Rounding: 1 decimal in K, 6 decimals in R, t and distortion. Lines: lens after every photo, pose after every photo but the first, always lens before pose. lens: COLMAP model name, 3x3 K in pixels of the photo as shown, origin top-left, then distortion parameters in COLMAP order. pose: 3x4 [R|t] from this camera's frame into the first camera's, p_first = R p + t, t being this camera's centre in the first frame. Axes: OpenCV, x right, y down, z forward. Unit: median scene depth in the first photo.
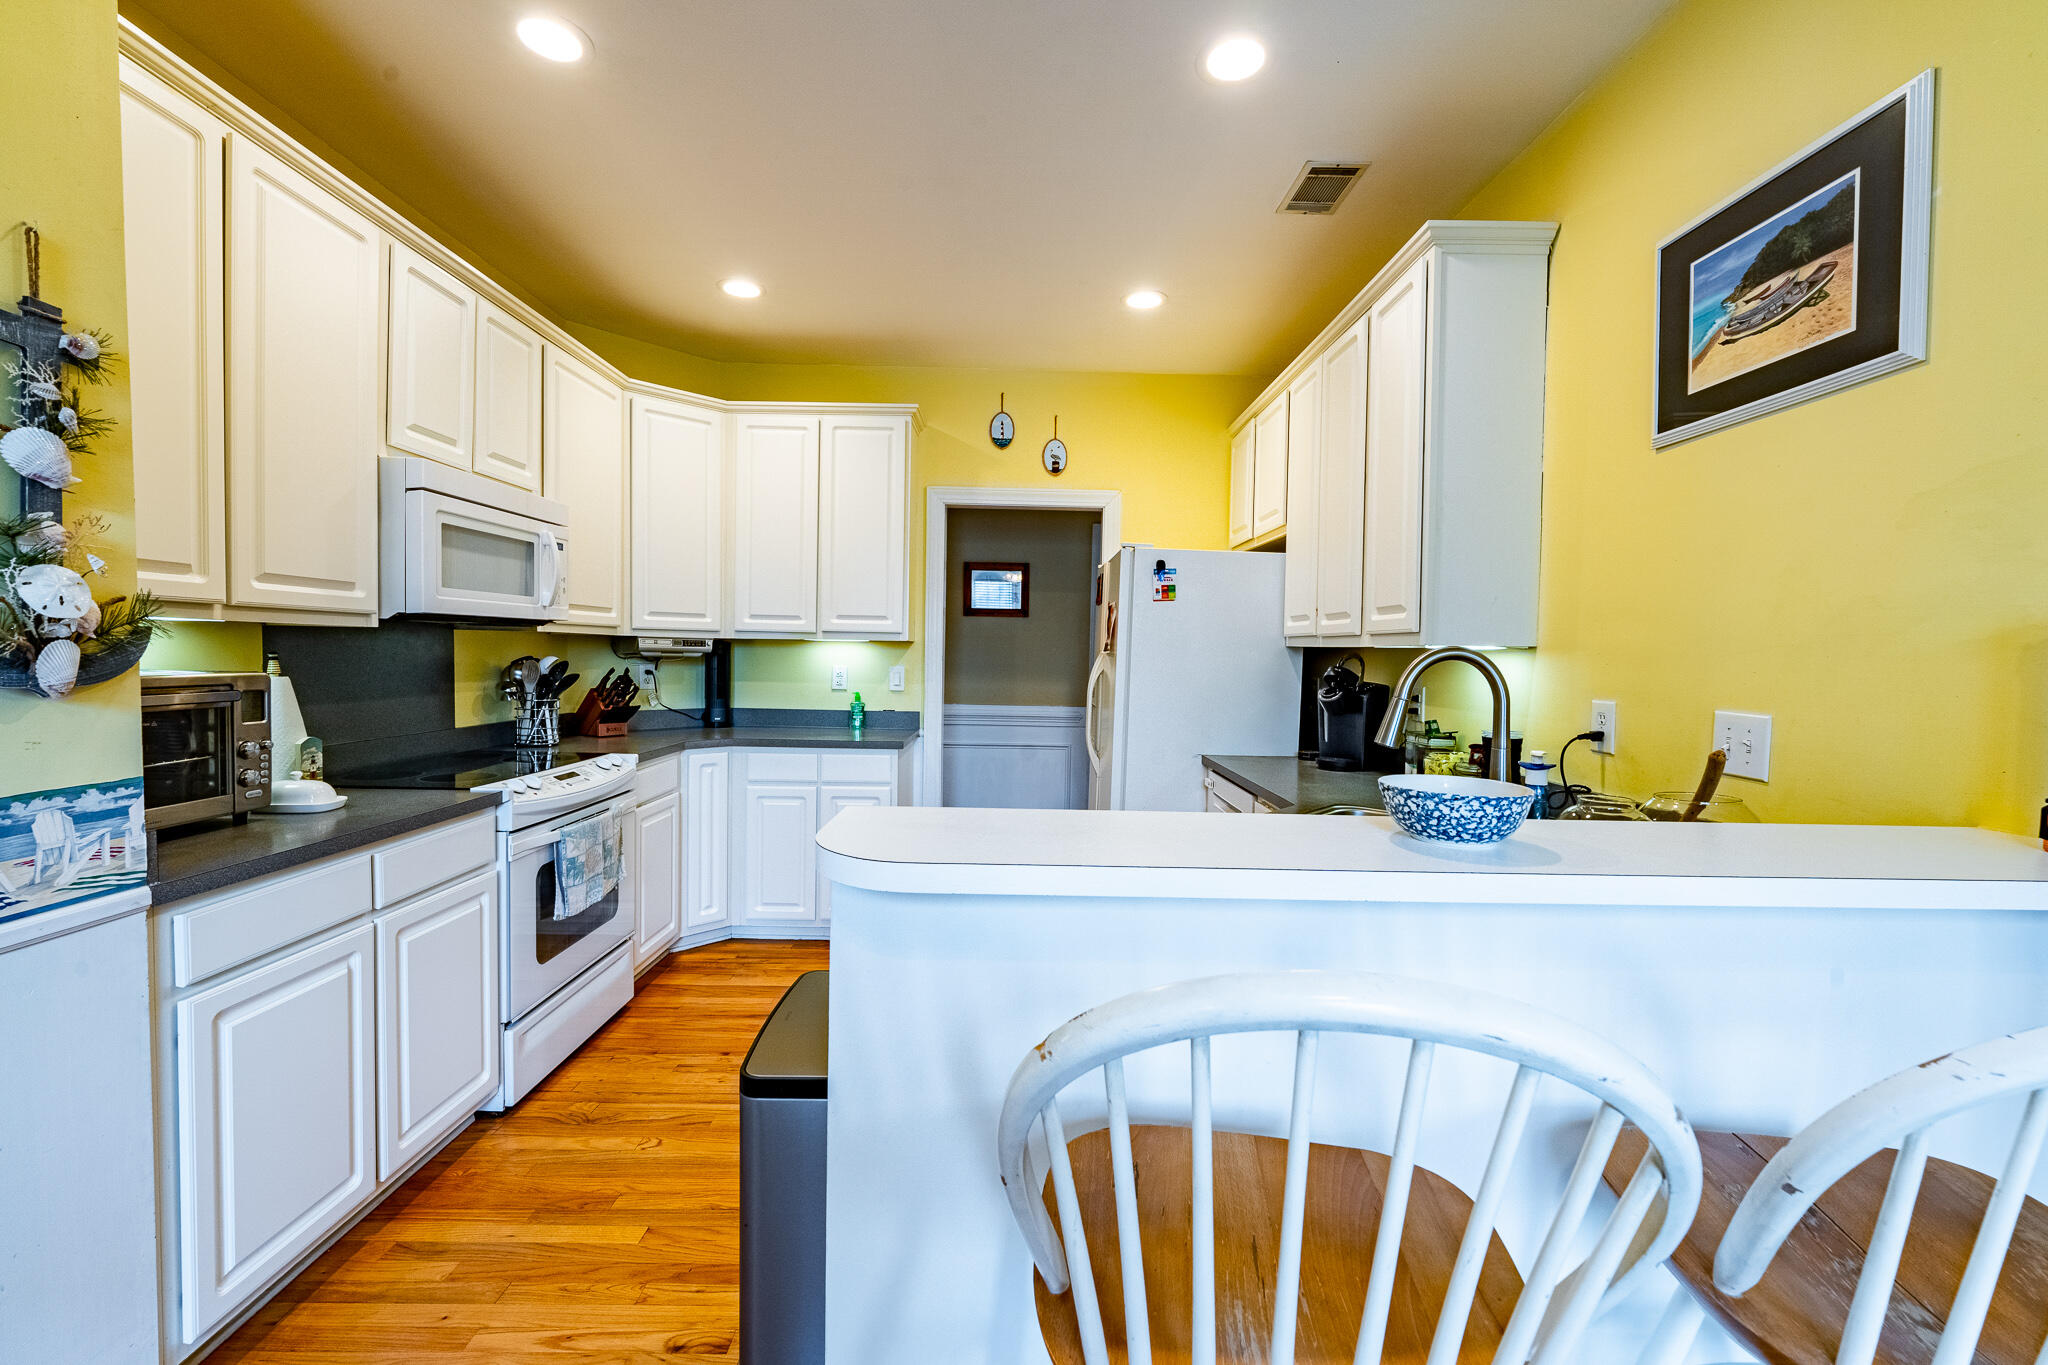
lens RADIAL K [[839.8, 0, 1022.2], [0, 839.8, 683.6], [0, 0, 1]] dist [-0.003974, -0.000290]
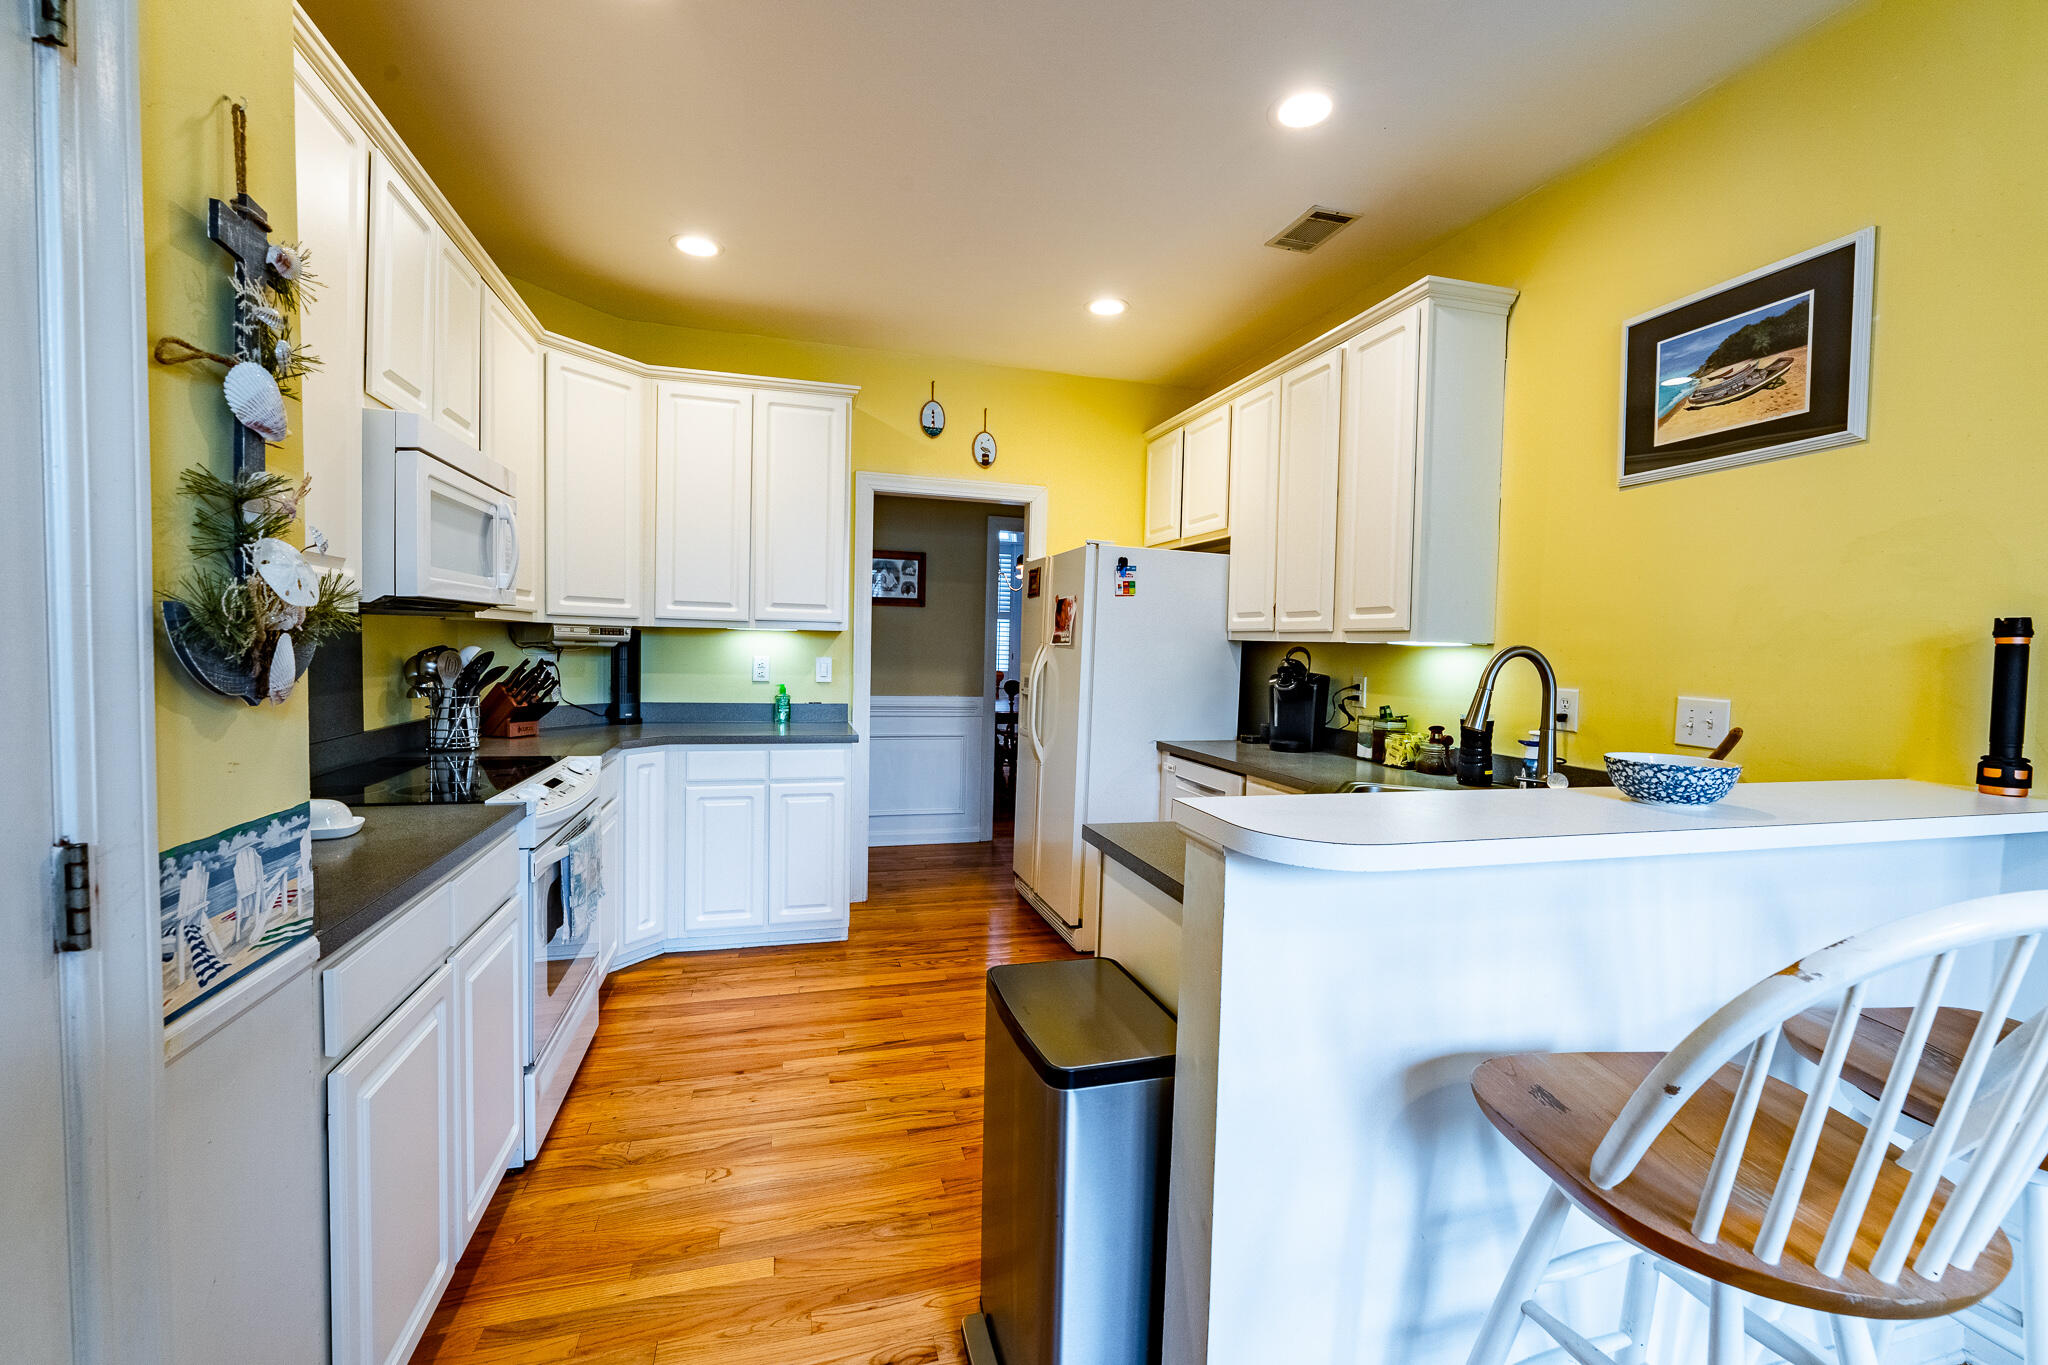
lens RADIAL K [[839.8, 0, 1022.2], [0, 839.8, 683.6], [0, 0, 1]] dist [-0.003974, -0.000290]
pose [[0.964243, -0.007168, 0.264923, -0.276741], [0.003322, 0.999883, 0.014963, -0.005689], [-0.264999, -0.013548, 0.964154, 0.017894]]
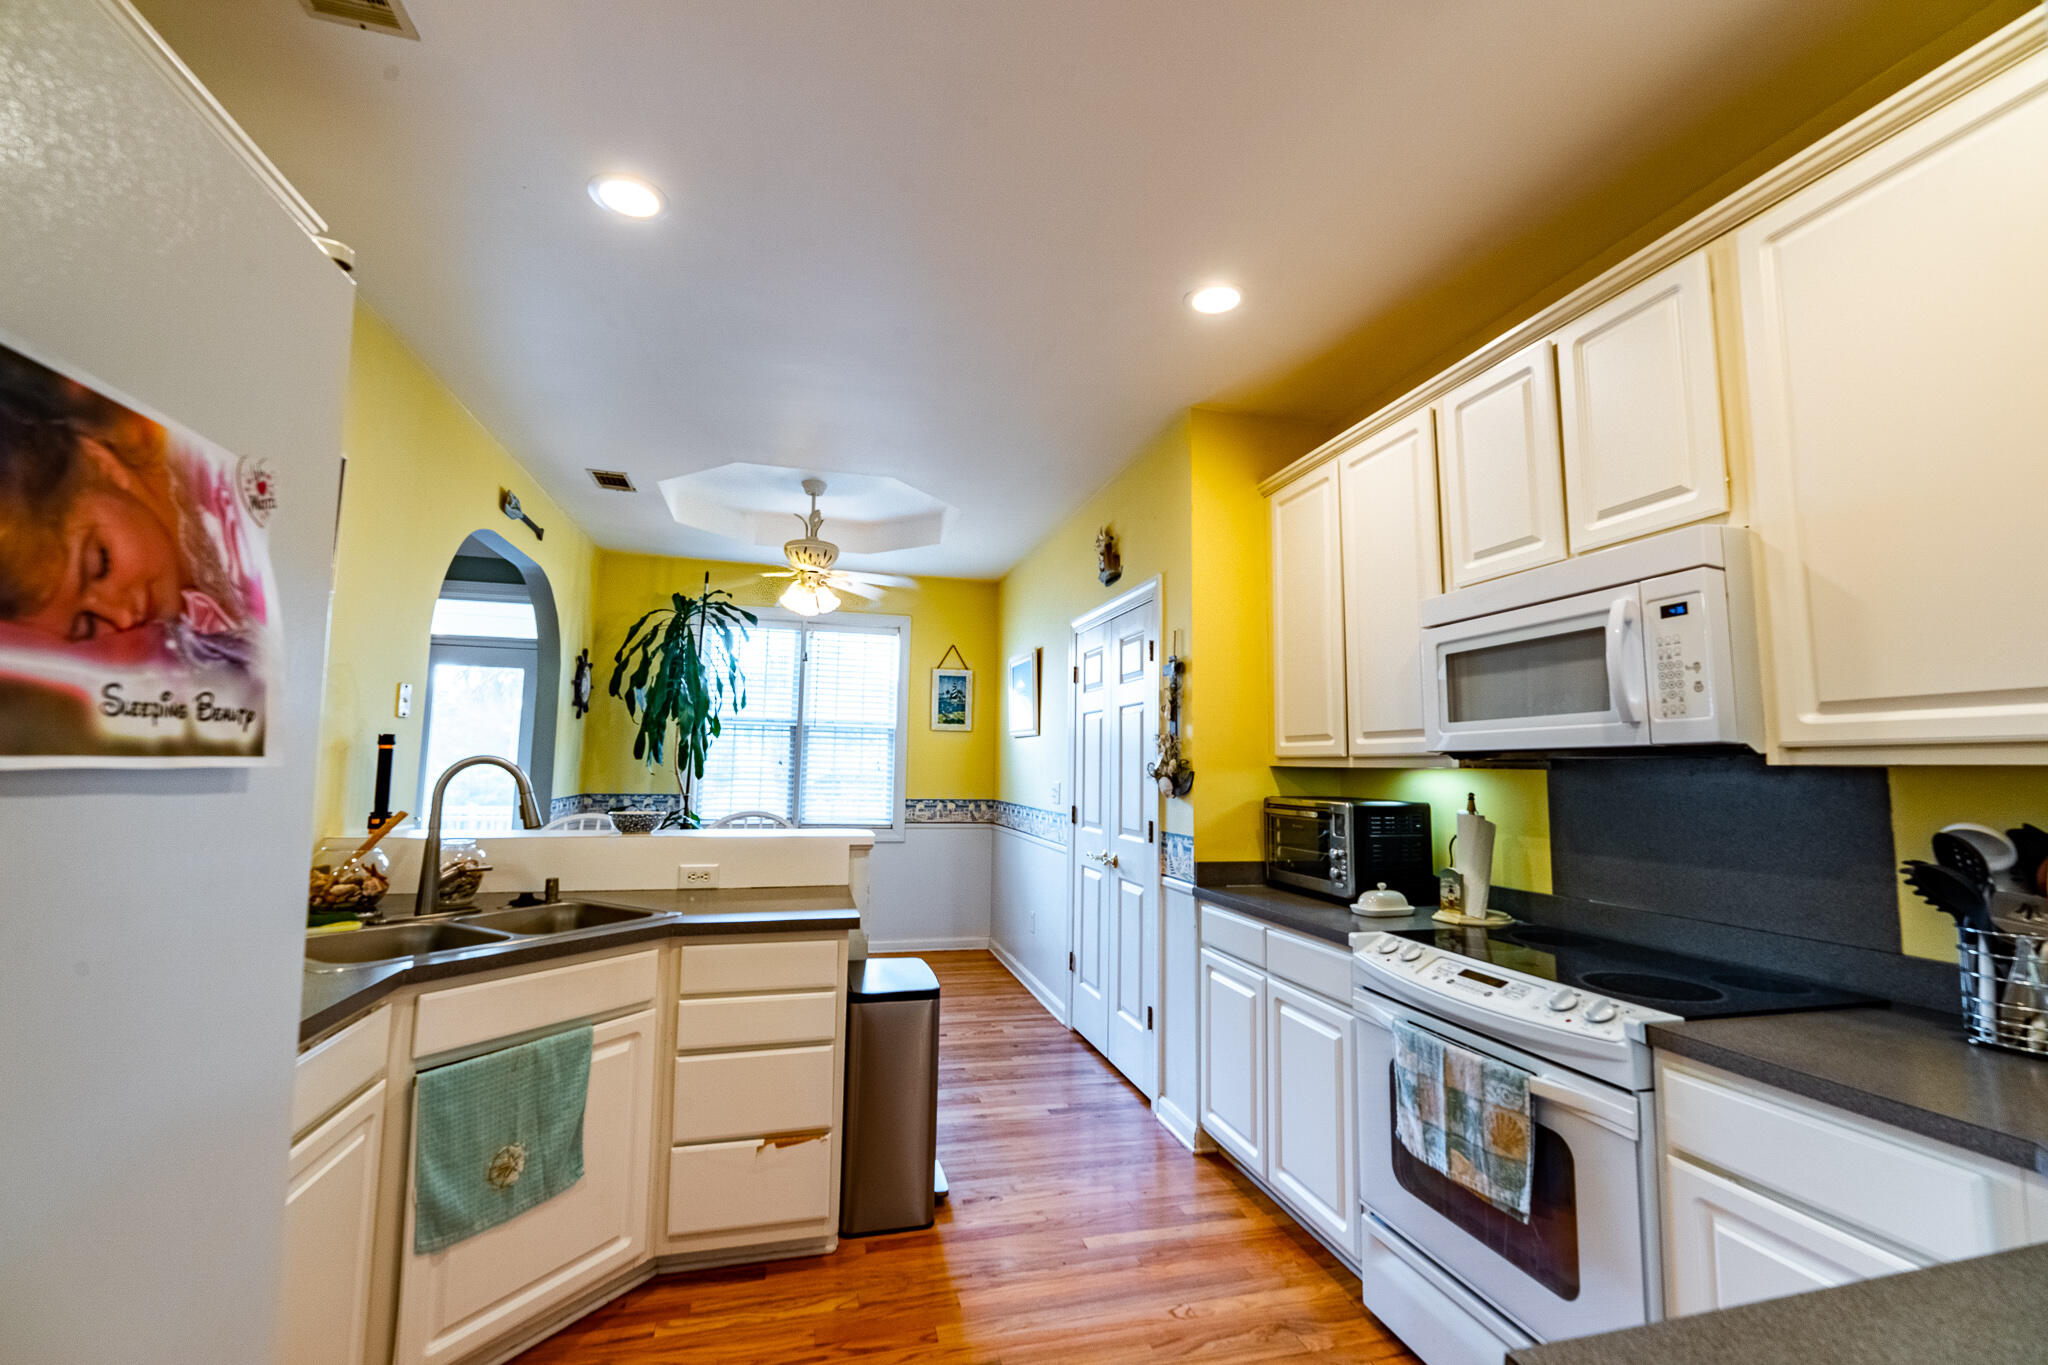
lens RADIAL K [[857.8, 0, 1024.0], [0, 857.8, 682.5], [0, 0, 1]] dist [-0.000082, 0.000074]
pose [[-0.968952, -0.059411, -0.240005, -0.001819], [-0.043869, 0.996610, -0.069592, -0.058904], [0.243326, -0.056903, -0.968274, 1.473801]]
